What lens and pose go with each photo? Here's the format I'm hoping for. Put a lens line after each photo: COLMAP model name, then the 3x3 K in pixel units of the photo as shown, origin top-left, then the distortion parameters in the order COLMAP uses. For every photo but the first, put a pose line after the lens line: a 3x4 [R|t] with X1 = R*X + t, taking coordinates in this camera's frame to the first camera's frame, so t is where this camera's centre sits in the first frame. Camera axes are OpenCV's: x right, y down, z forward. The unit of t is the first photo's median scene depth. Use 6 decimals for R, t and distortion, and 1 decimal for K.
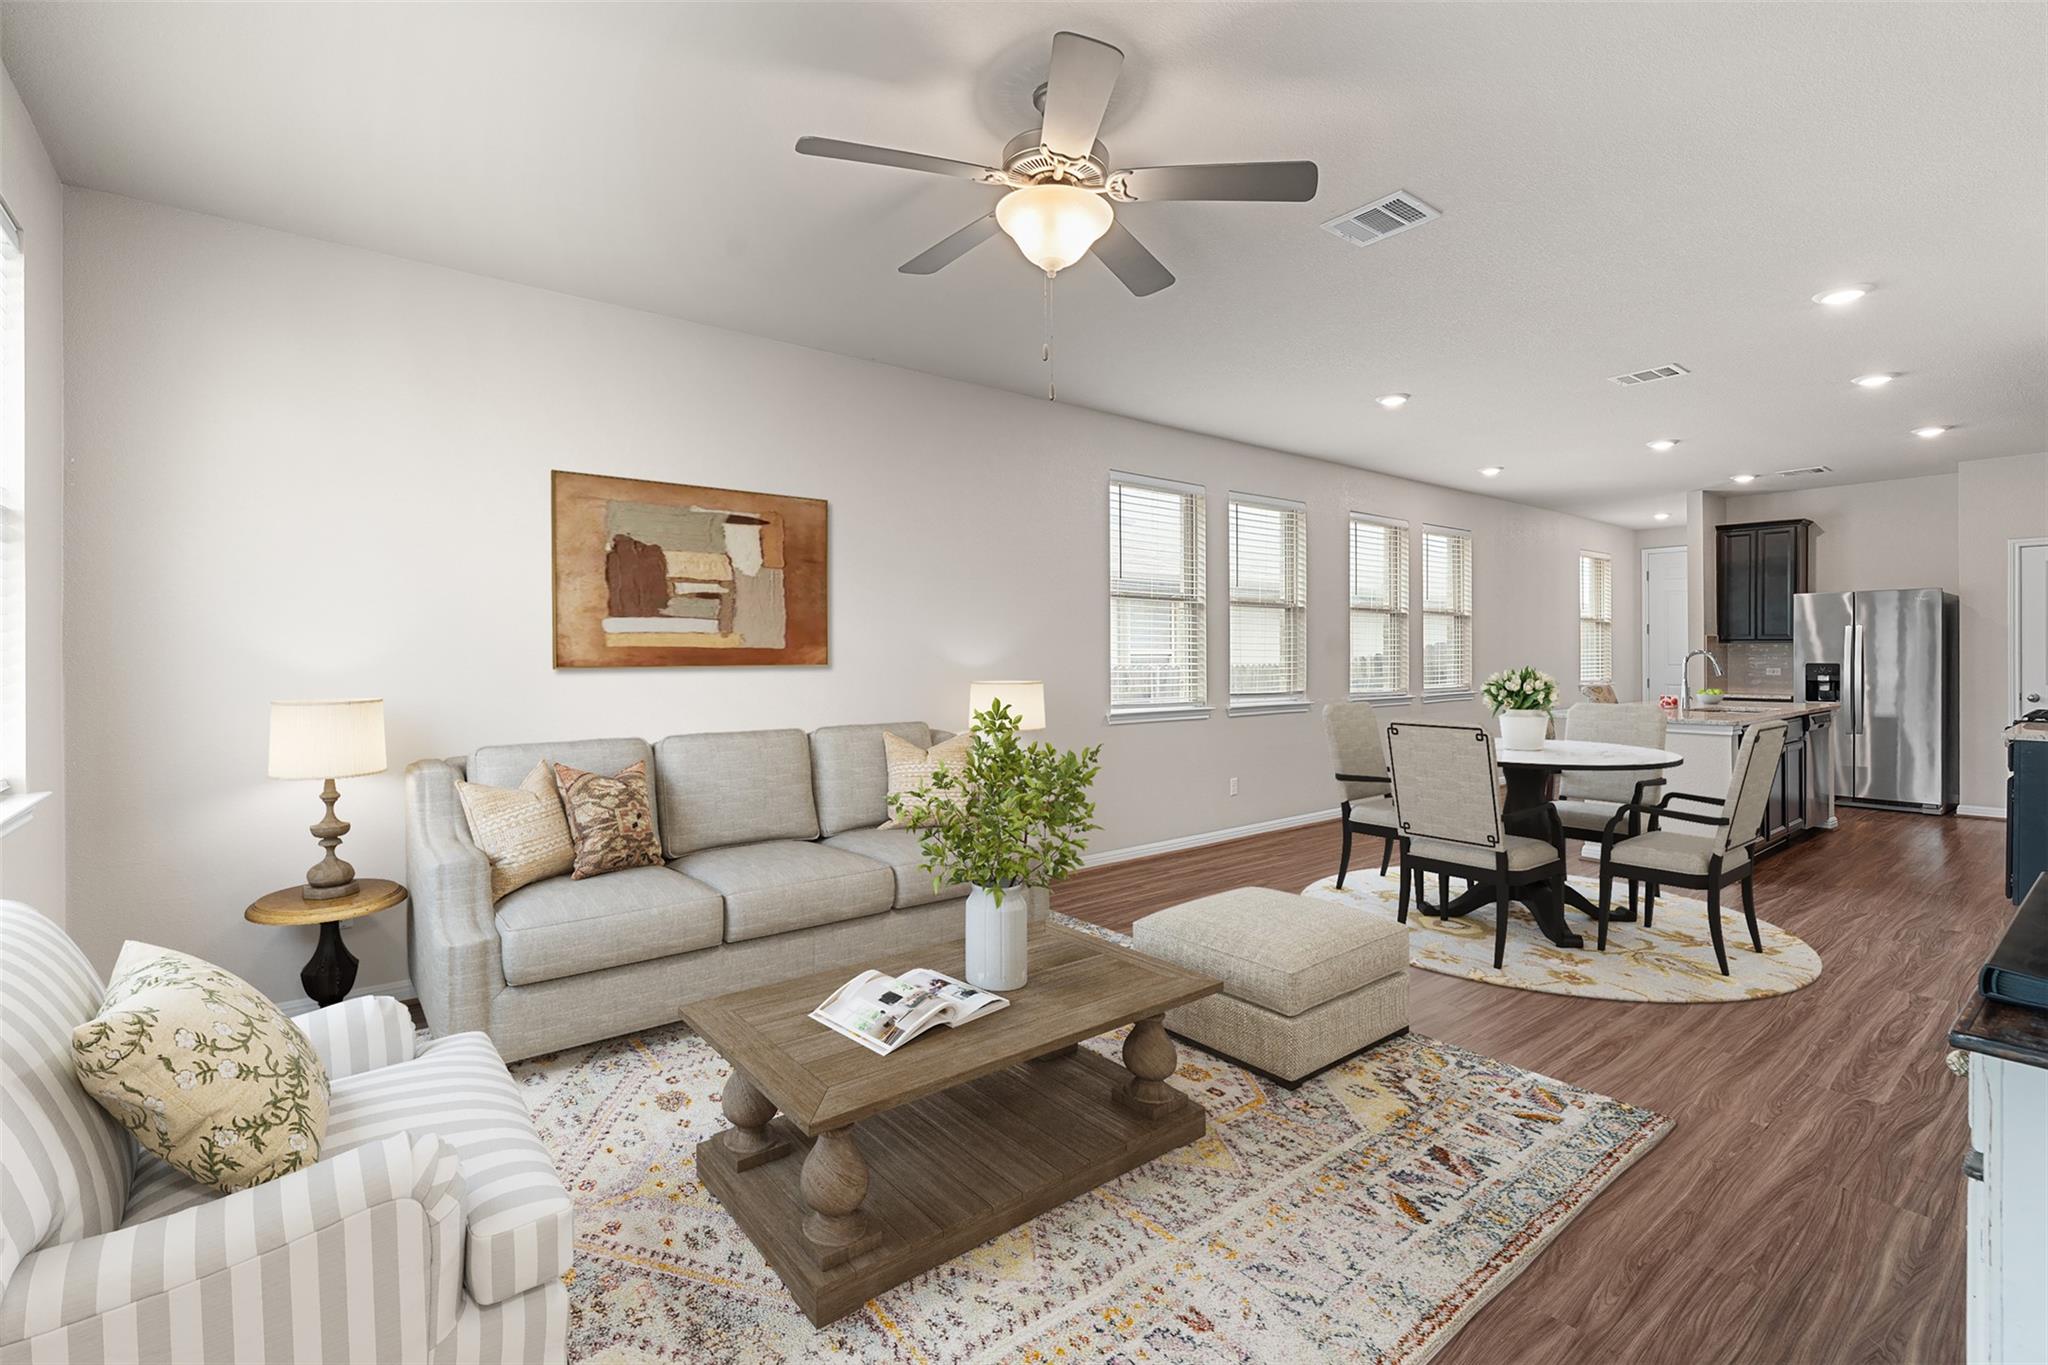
lens RADIAL K [[937.7, 0, 1025.3], [0, 937.7, 664.5], [0, 0, 1]] dist [0.000561, -0.000091]
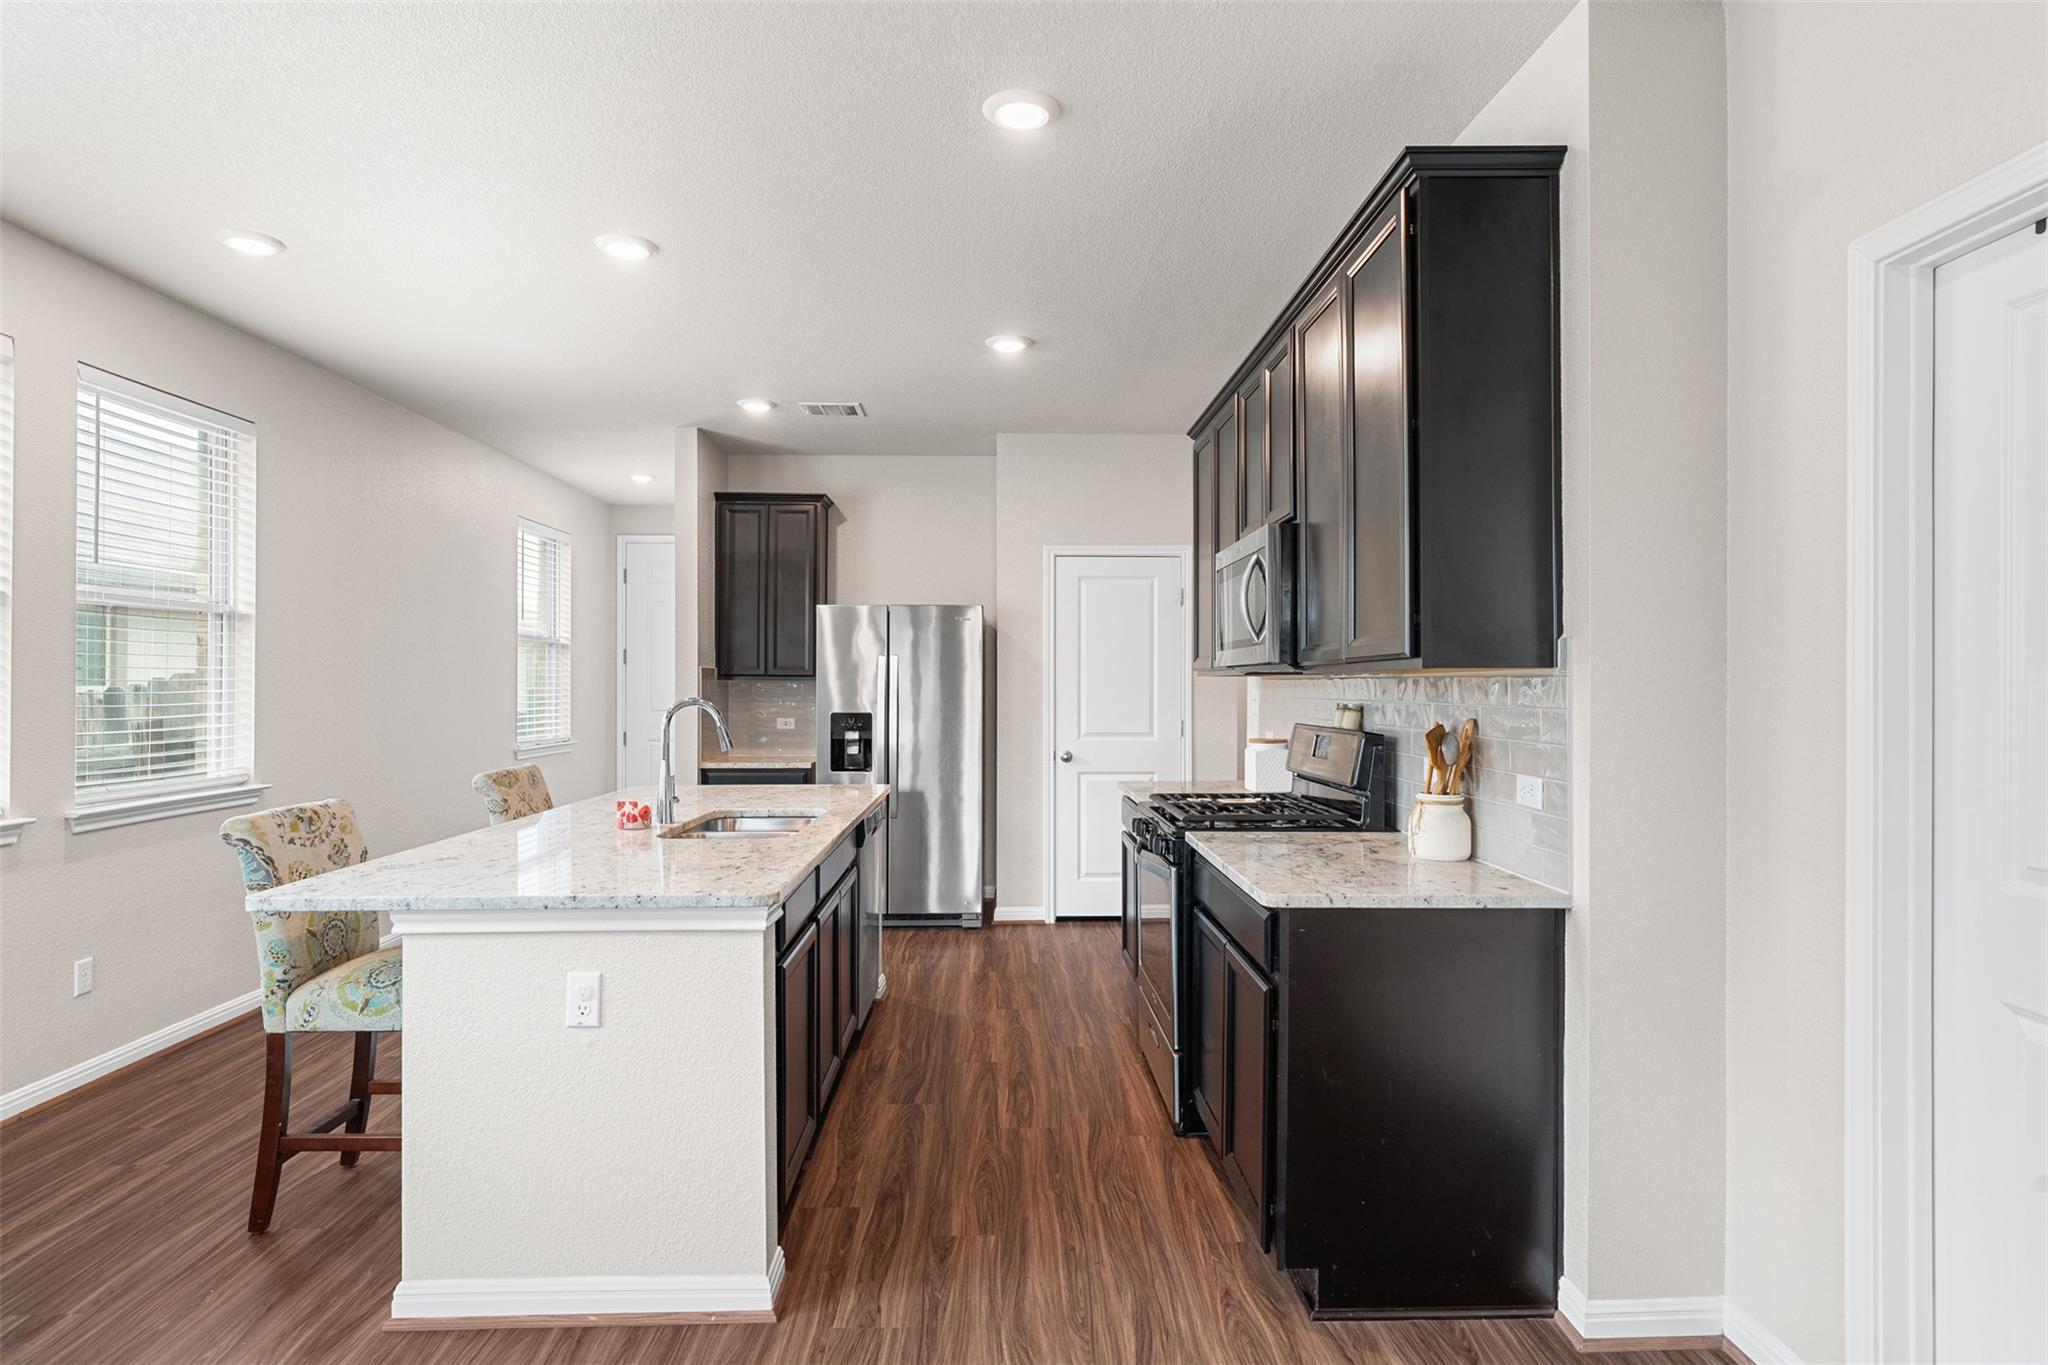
lens RADIAL K [[1143.5, 0, 1028.8], [0, 1143.5, 678.1], [0, 0, 1]] dist [-0.000397, 0.000543]
pose [[0.613921, 0.017627, 0.789171, 0.288419], [0.004325, 0.999661, -0.025693, -0.004055], [-0.789356, 0.019186, 0.613636, 0.401204]]
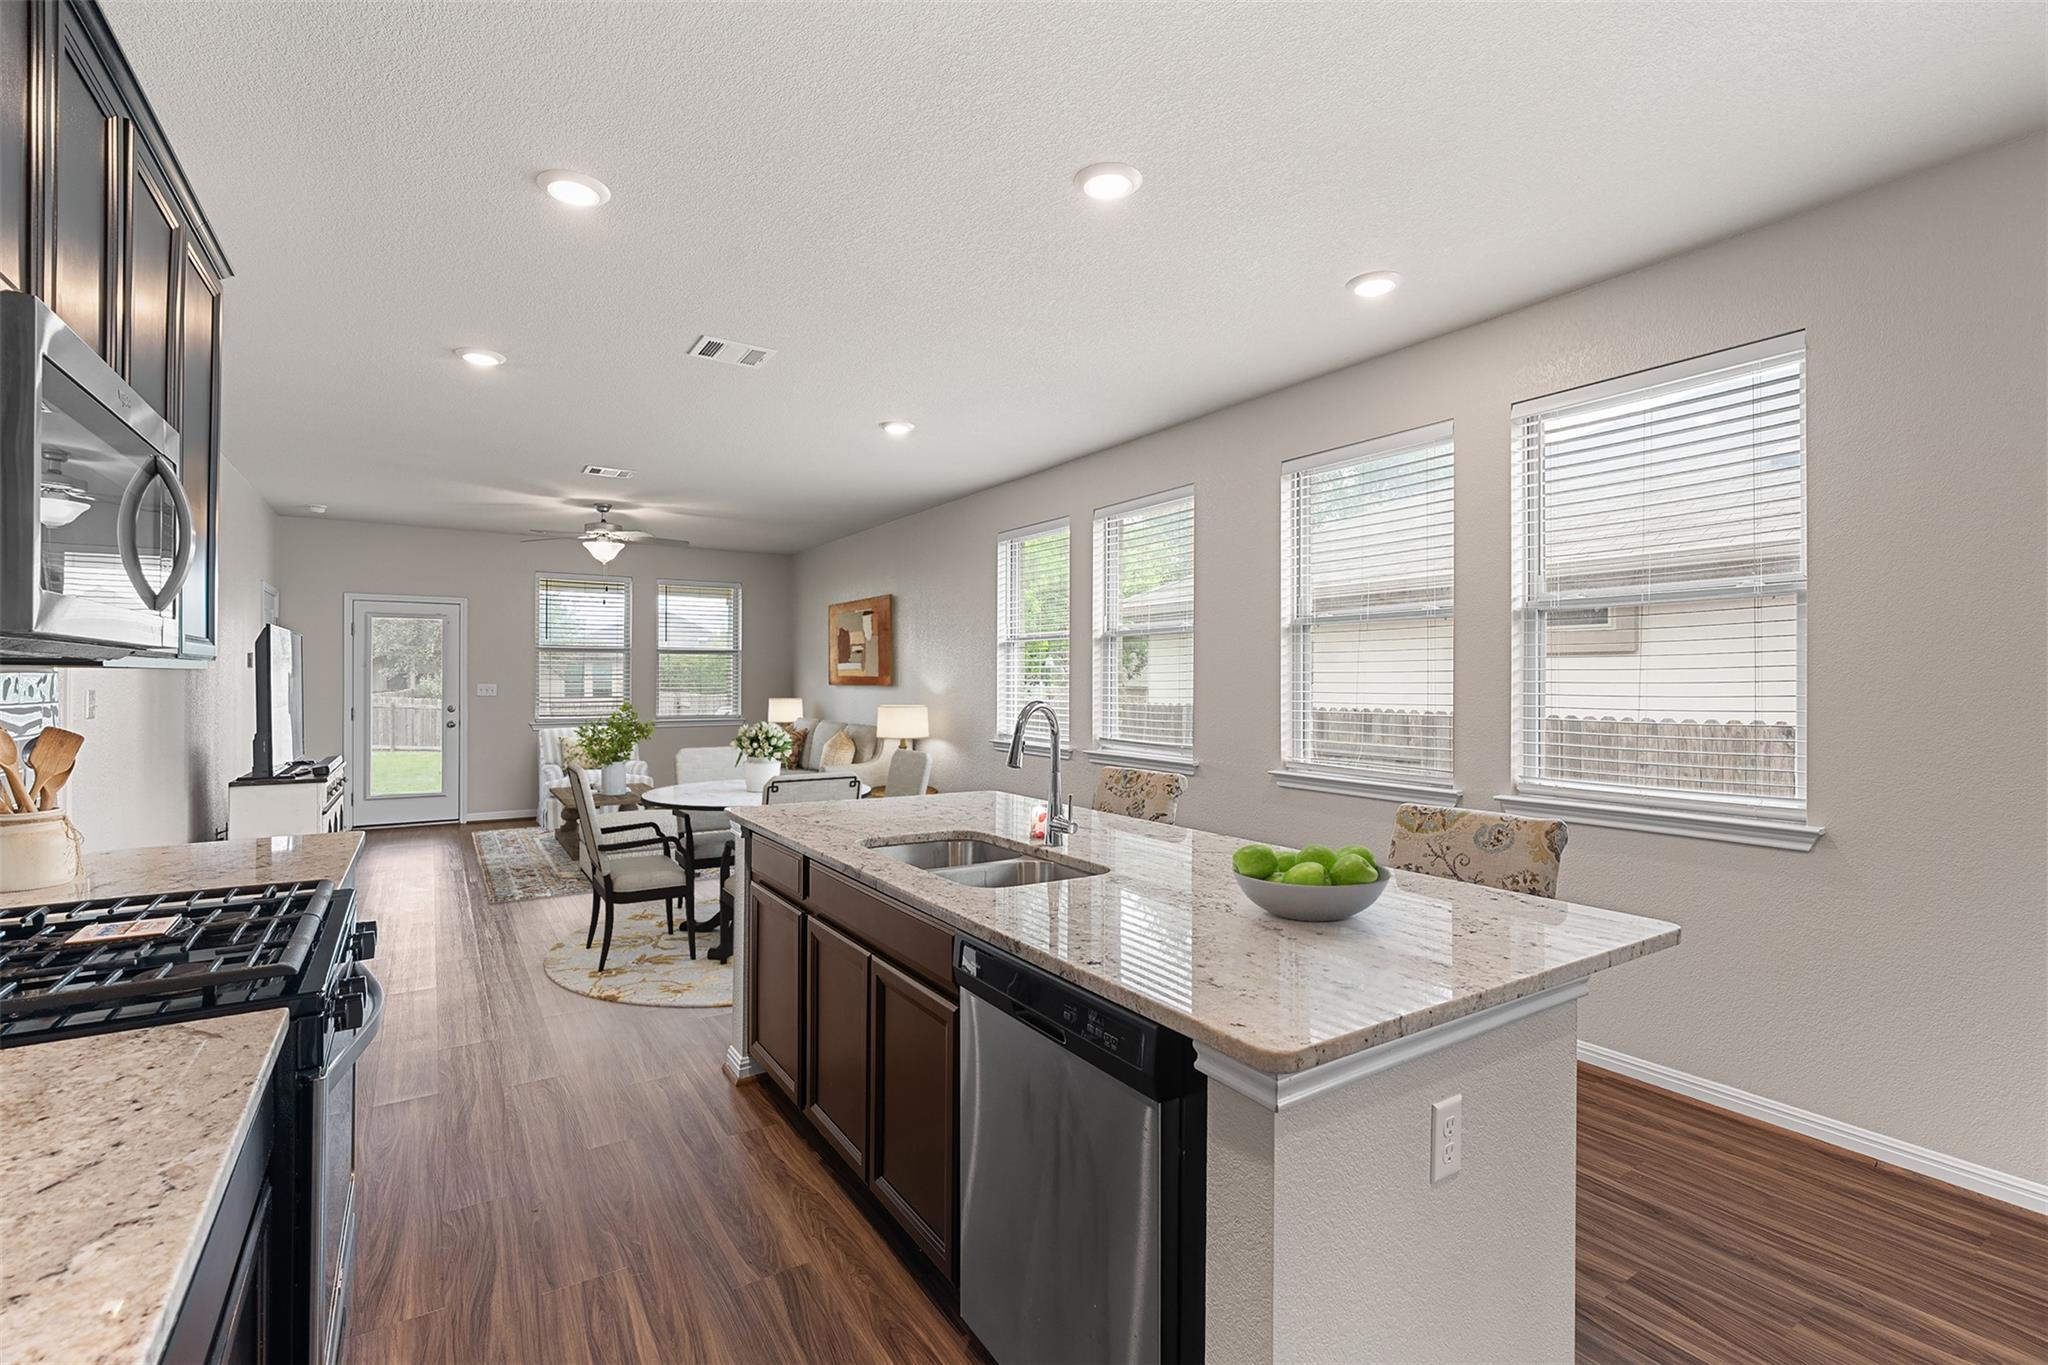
lens RADIAL K [[937.7, 0, 1029.1], [0, 937.7, 681.8], [0, 0, 1]] dist [0.000561, -0.000091]
pose [[-0.130607, 0.007219, -0.991408, 0.750181], [-0.015938, 0.999829, 0.009380, -0.014249], [0.991306, 0.017026, -0.130469, 0.734087]]
